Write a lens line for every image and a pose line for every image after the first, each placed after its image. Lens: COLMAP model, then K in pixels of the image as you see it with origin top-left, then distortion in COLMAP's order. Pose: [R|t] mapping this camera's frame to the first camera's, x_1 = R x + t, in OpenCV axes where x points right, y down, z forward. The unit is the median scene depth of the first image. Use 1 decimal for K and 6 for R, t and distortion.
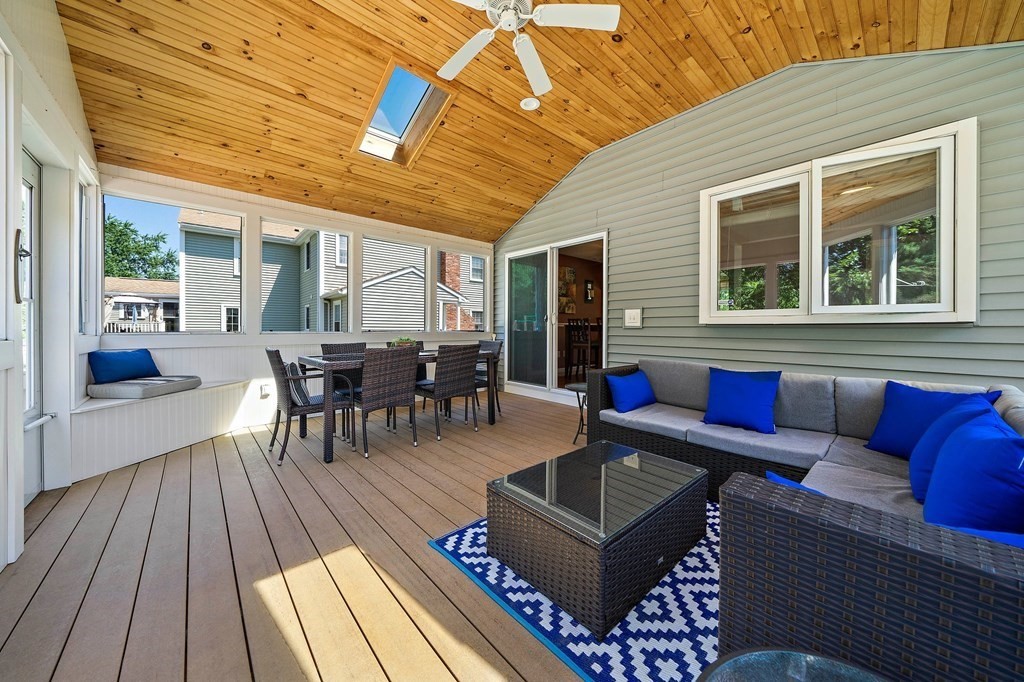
lens RADIAL K [[355.2, 0, 514.4], [0, 355.2, 330.5], [0, 0, 1]] dist [-0.005648, -0.000017]
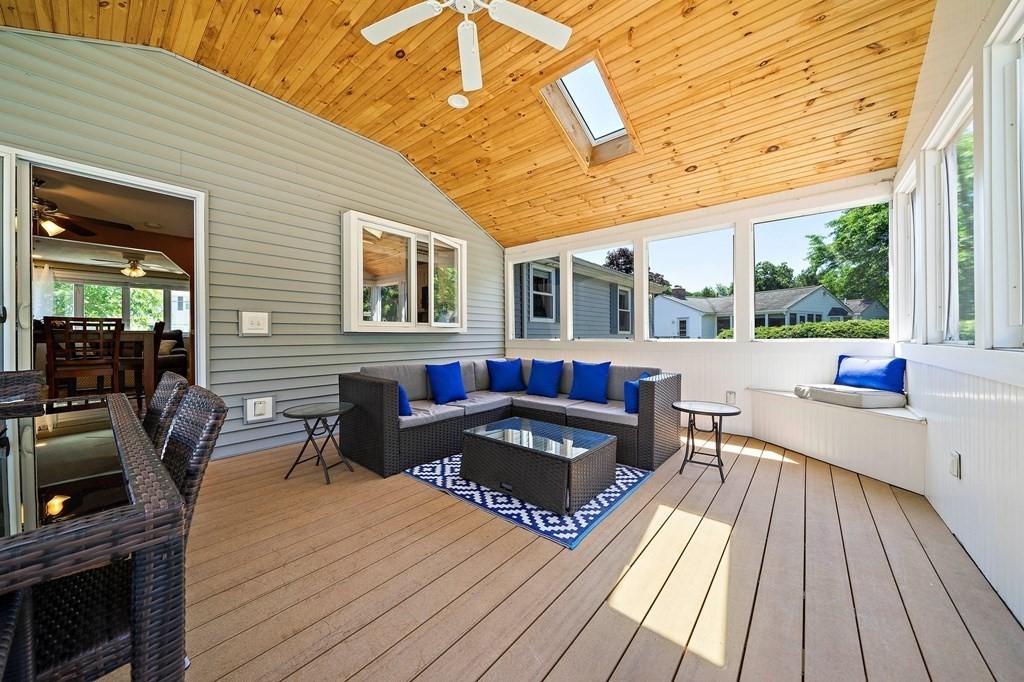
lens RADIAL K [[355.2, 0, 504.9], [0, 355.2, 336.8], [0, 0, 1]] dist [-0.005648, -0.000017]
pose [[-0.129322, -0.002355, 0.991600, -0.948884], [0.009897, 0.999944, 0.003666, -0.004259], [-0.991553, 0.010288, -0.129292, 1.030642]]
